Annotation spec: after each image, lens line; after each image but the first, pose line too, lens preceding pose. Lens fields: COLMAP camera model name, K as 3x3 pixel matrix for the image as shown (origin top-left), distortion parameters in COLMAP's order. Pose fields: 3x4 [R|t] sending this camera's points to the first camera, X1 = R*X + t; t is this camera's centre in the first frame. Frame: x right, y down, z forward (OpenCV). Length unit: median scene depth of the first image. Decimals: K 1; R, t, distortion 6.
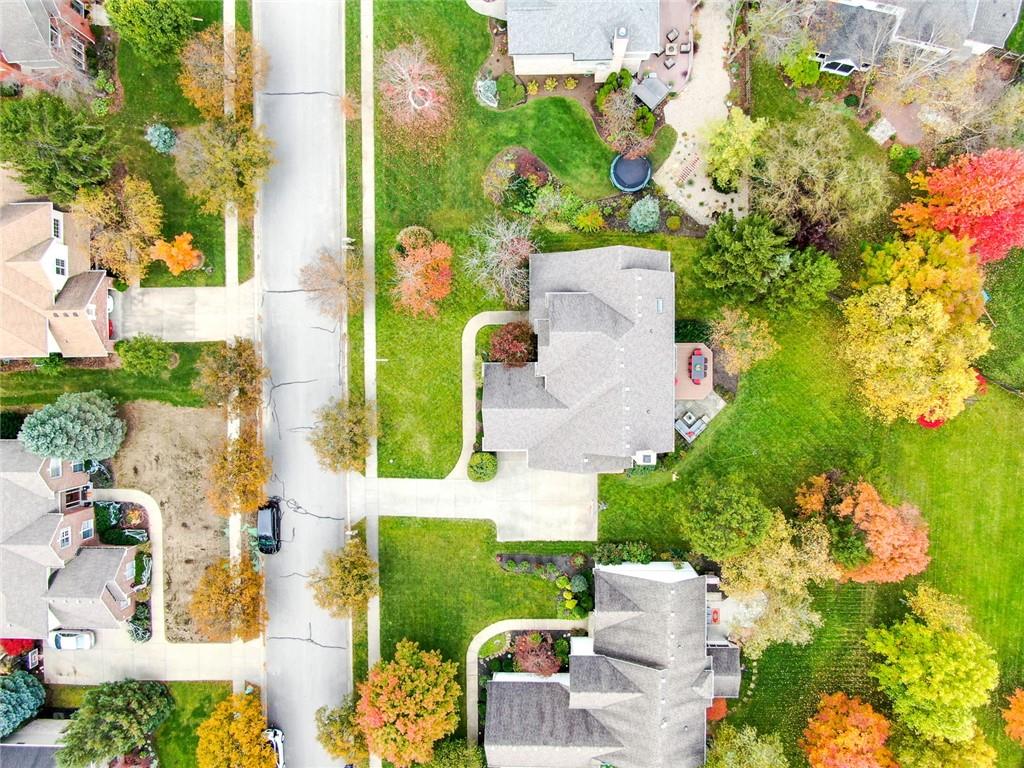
lens RADIAL K [[728.7, 0, 512.0], [0, 728.7, 384.0], [0, 0, 1]] dist [-0.024959, 0.005920]
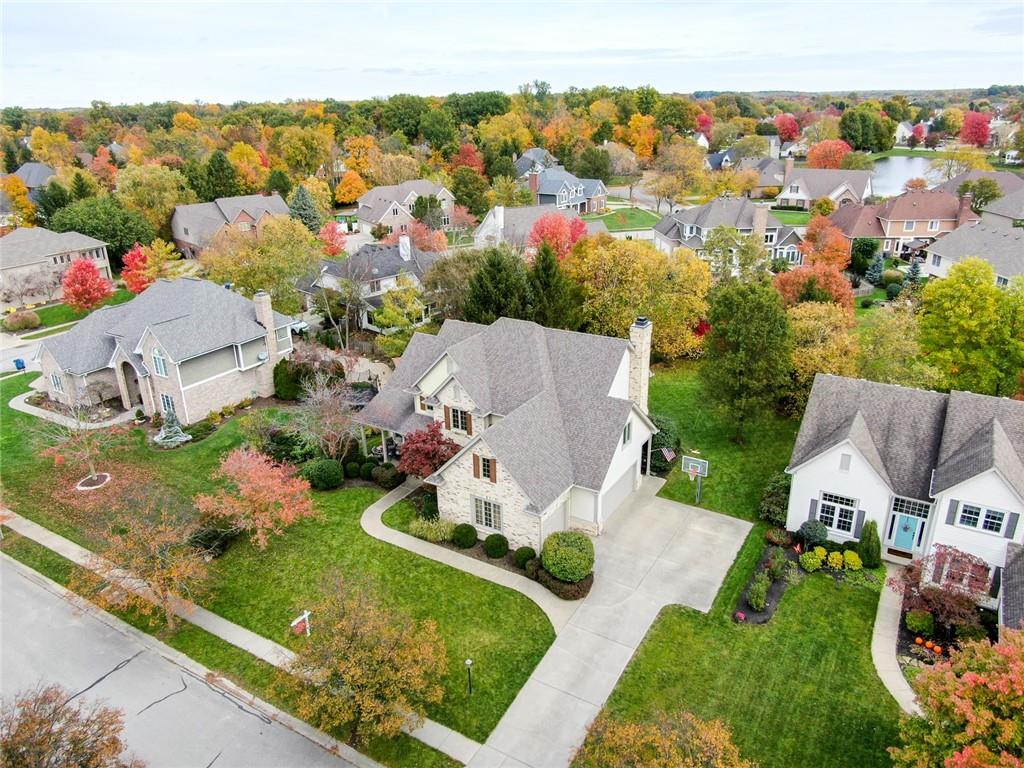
lens RADIAL K [[728.7, 0, 512.0], [0, 728.7, 384.0], [0, 0, 1]] dist [-0.024959, 0.005920]
pose [[0.523859, -0.283036, 0.803407, -0.472729], [0.851600, 0.153319, -0.501270, 0.334435], [0.018699, 0.946776, 0.321351, 0.669702]]
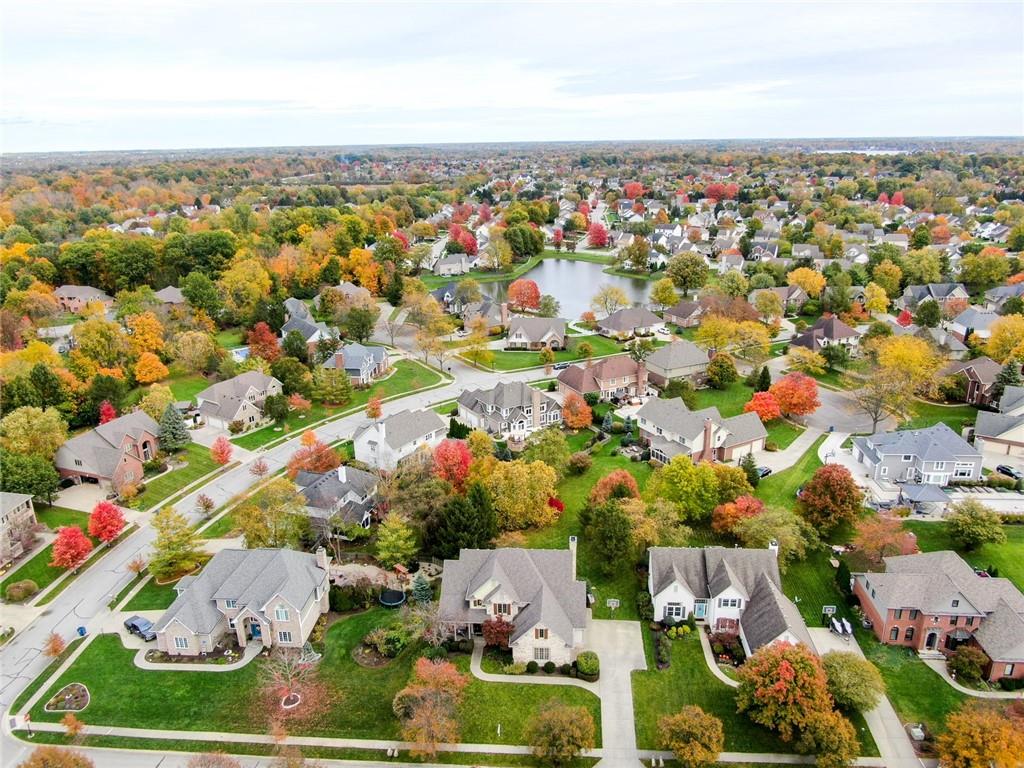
lens RADIAL K [[728.7, 0, 512.0], [0, 728.7, 384.0], [0, 0, 1]] dist [-0.024959, 0.005920]
pose [[0.080746, -0.277549, 0.957312, -1.131382], [0.996020, -0.013891, -0.088038, 0.097708], [0.037733, 0.960611, 0.275323, 0.150596]]
